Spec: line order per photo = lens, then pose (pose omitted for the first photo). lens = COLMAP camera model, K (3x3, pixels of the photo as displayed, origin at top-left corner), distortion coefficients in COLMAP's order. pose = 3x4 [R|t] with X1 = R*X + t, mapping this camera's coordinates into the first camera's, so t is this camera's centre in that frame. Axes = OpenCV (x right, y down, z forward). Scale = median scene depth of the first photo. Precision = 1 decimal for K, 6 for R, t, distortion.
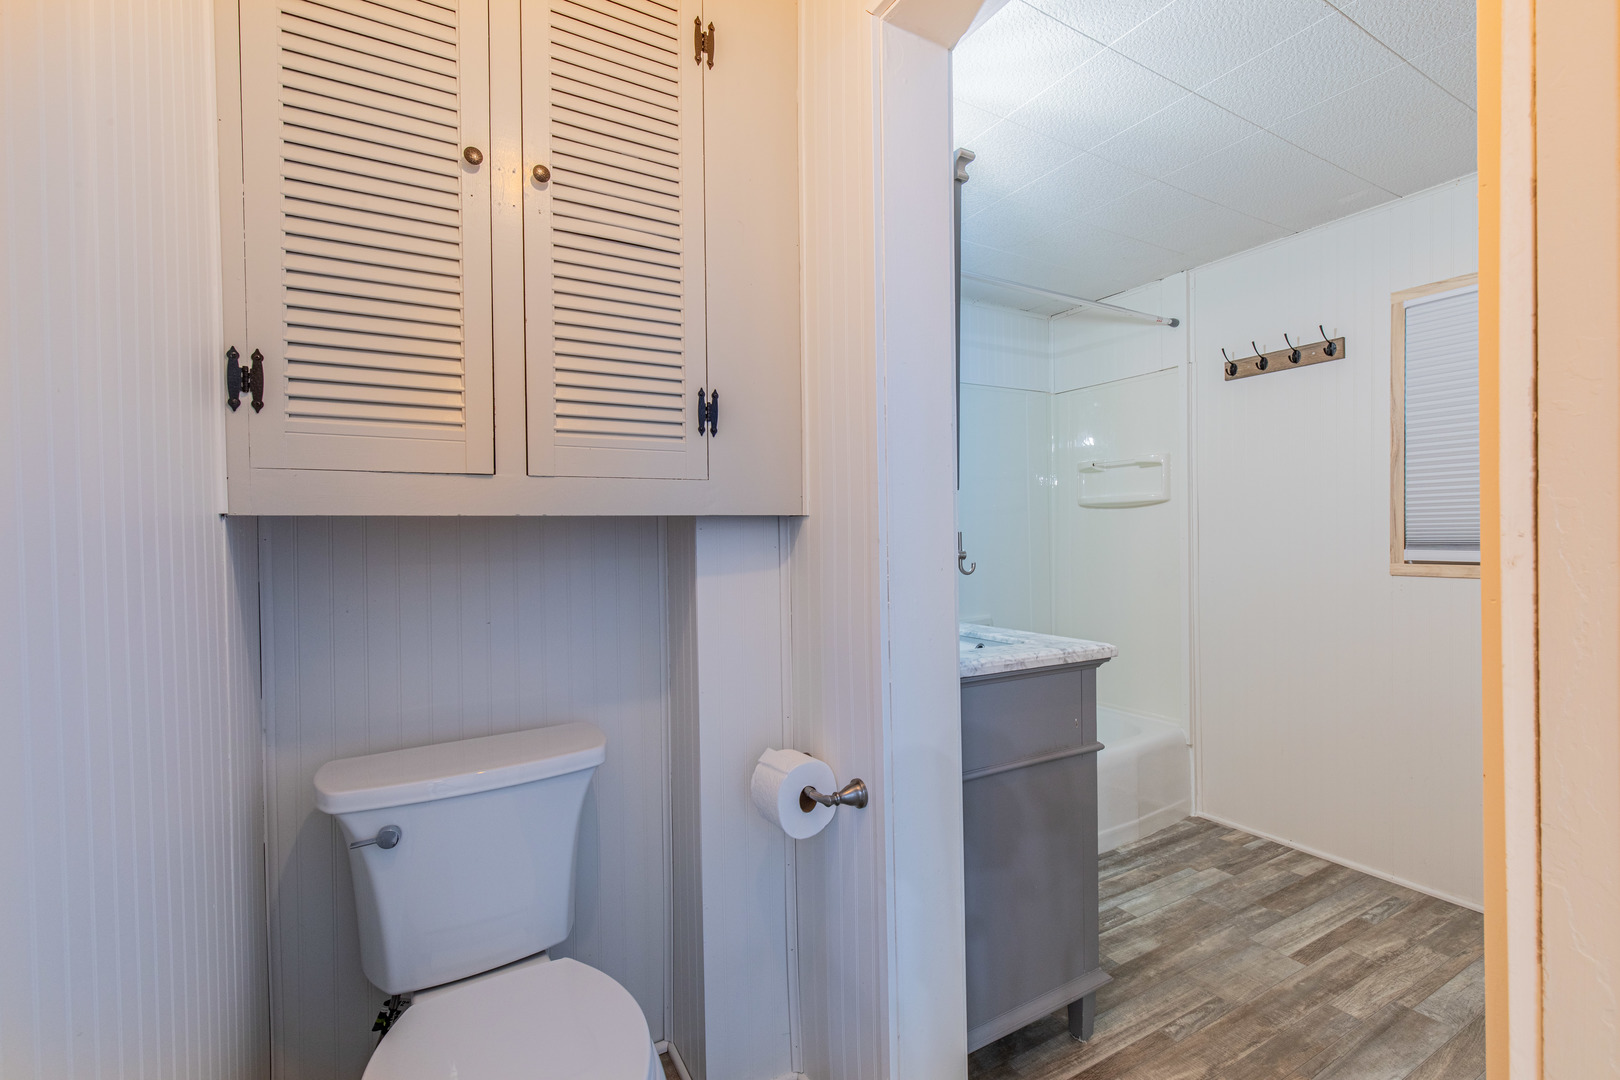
lens RADIAL K [[728.9, 0, 812.8], [0, 728.9, 538.7], [0, 0, 1]] dist [0.005257, 0.000721]
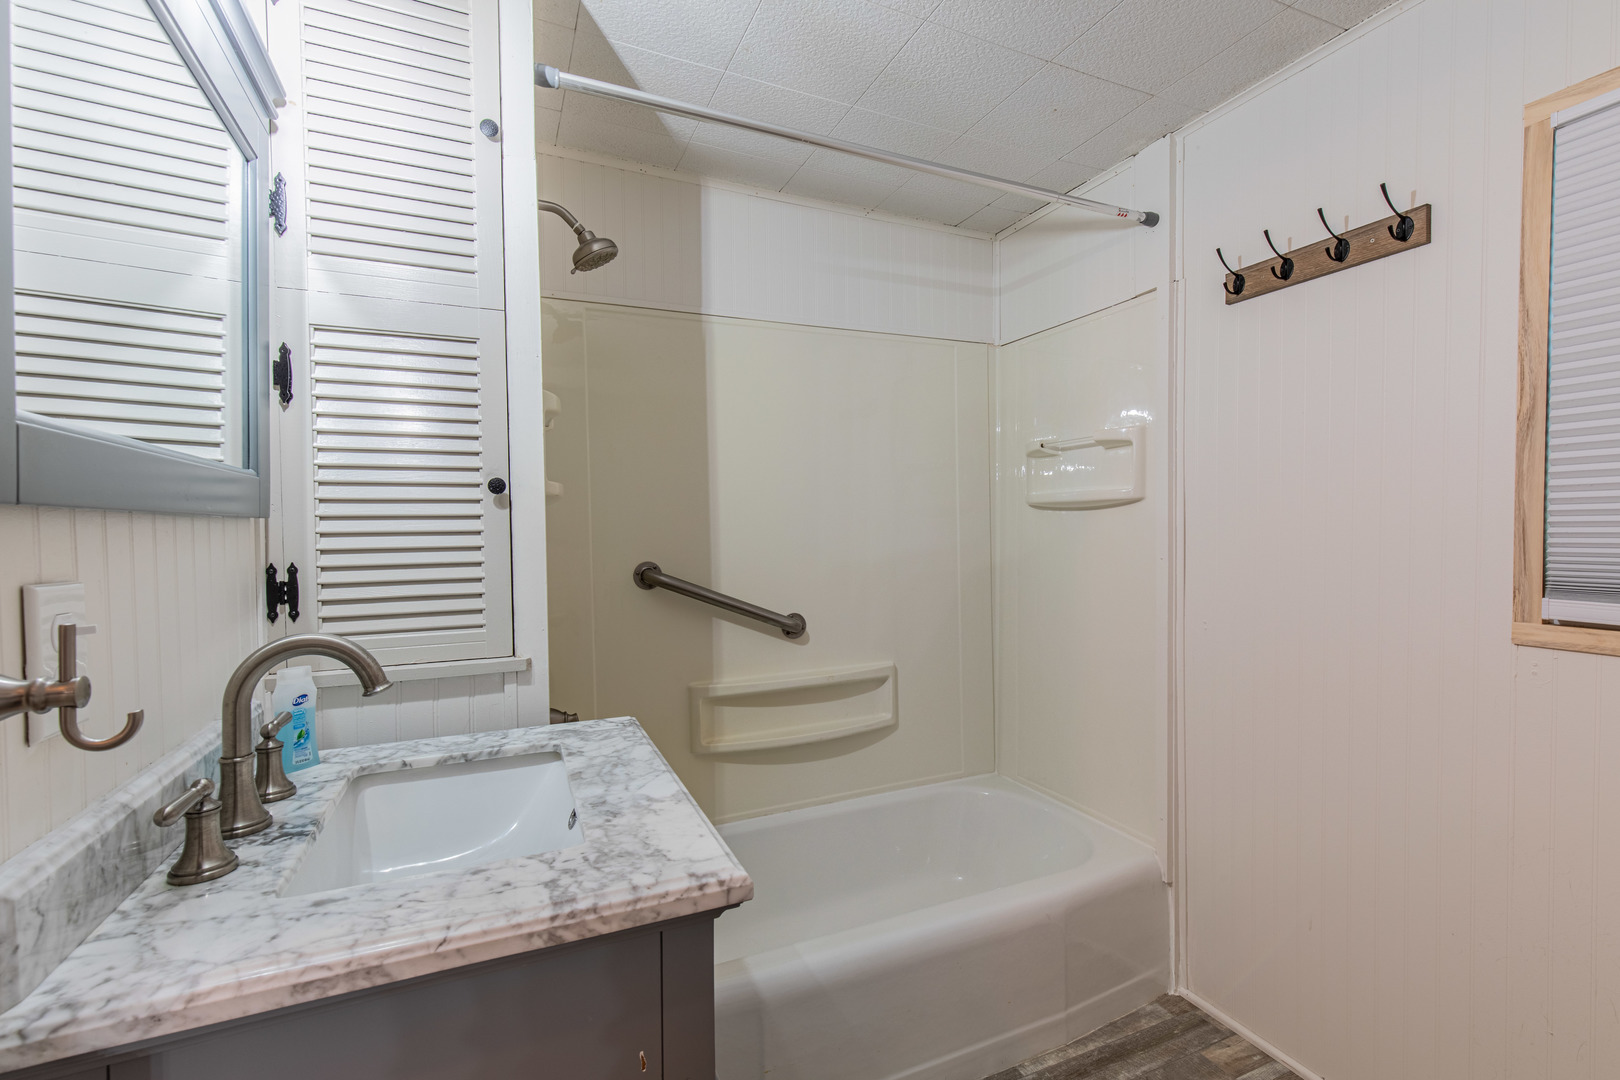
lens RADIAL K [[728.9, 0, 810.1], [0, 728.9, 539.8], [0, 0, 1]] dist [0.005257, 0.000721]
pose [[0.993863, 0.004964, -0.110503, 0.292029], [-0.003349, 0.999885, 0.014793, -0.027241], [0.110564, -0.014332, 0.993766, 0.356366]]
